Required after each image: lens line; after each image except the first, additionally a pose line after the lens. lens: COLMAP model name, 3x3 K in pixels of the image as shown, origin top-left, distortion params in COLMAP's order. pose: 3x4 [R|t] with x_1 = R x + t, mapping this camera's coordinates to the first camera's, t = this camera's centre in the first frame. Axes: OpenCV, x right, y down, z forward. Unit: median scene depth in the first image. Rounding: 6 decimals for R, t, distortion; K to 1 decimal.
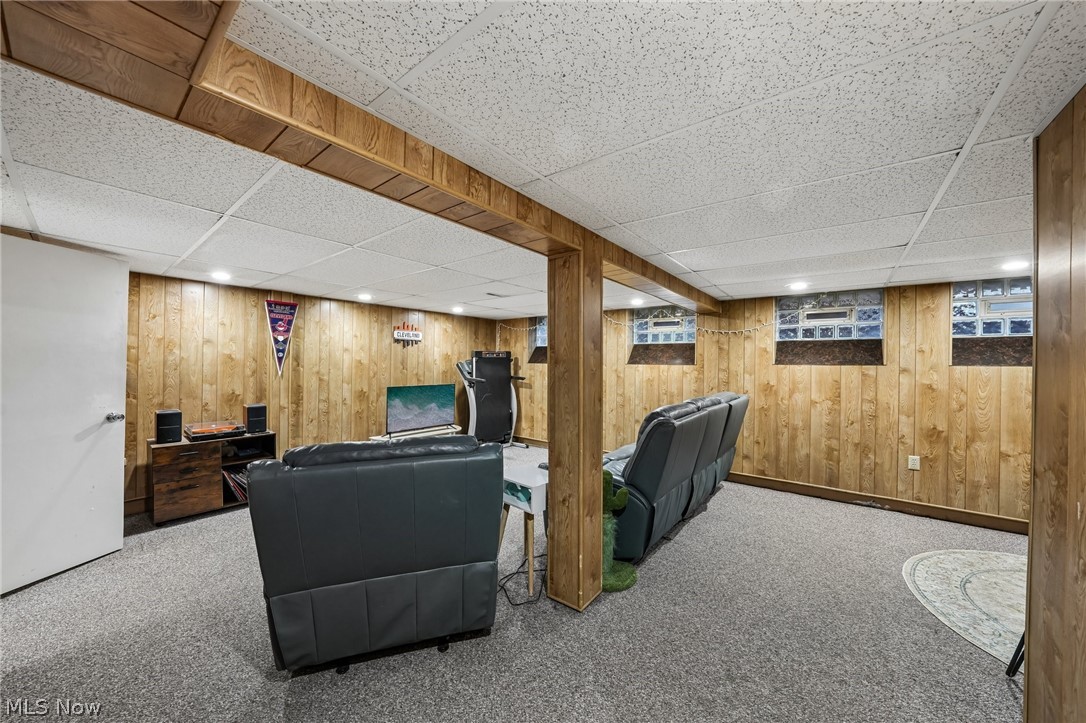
lens RADIAL K [[383.4, 0, 544.1], [0, 383.4, 366.1], [0, 0, 1]] dist [-0.016323, 0.000039]
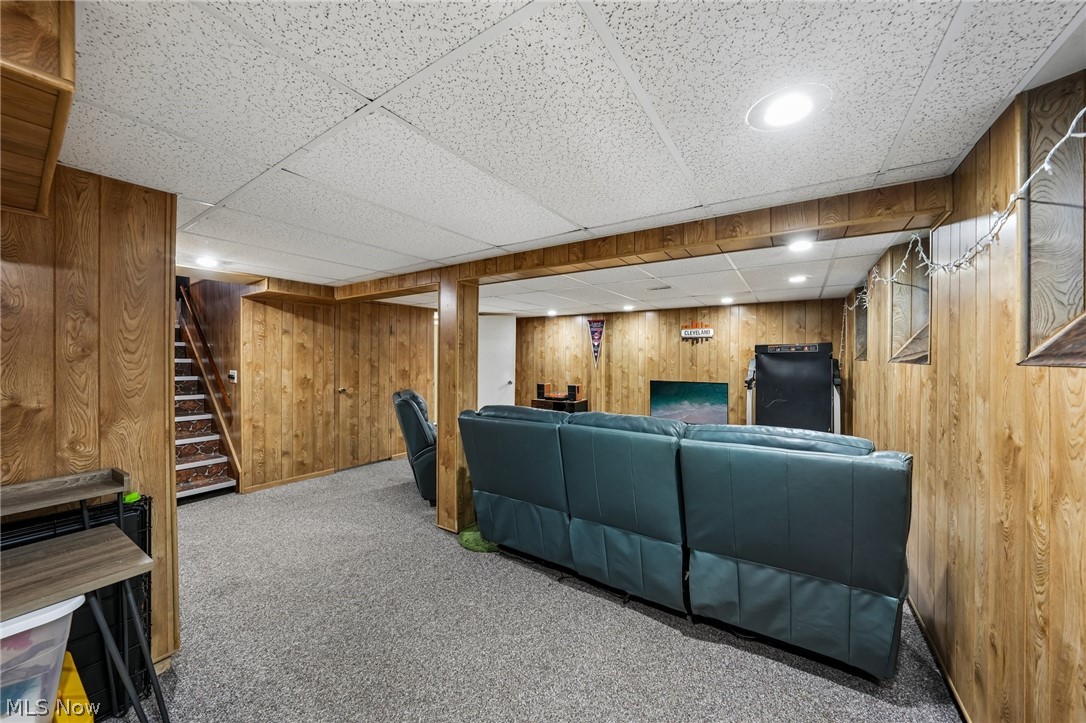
lens RADIAL K [[383.4, 0, 545.4], [0, 383.4, 358.4], [0, 0, 1]] dist [-0.016323, 0.000039]
pose [[0.073432, -0.004356, -0.997291, 0.645617], [-0.010353, 0.999933, -0.005129, -0.002413], [0.997246, 0.010702, 0.073382, 0.522607]]
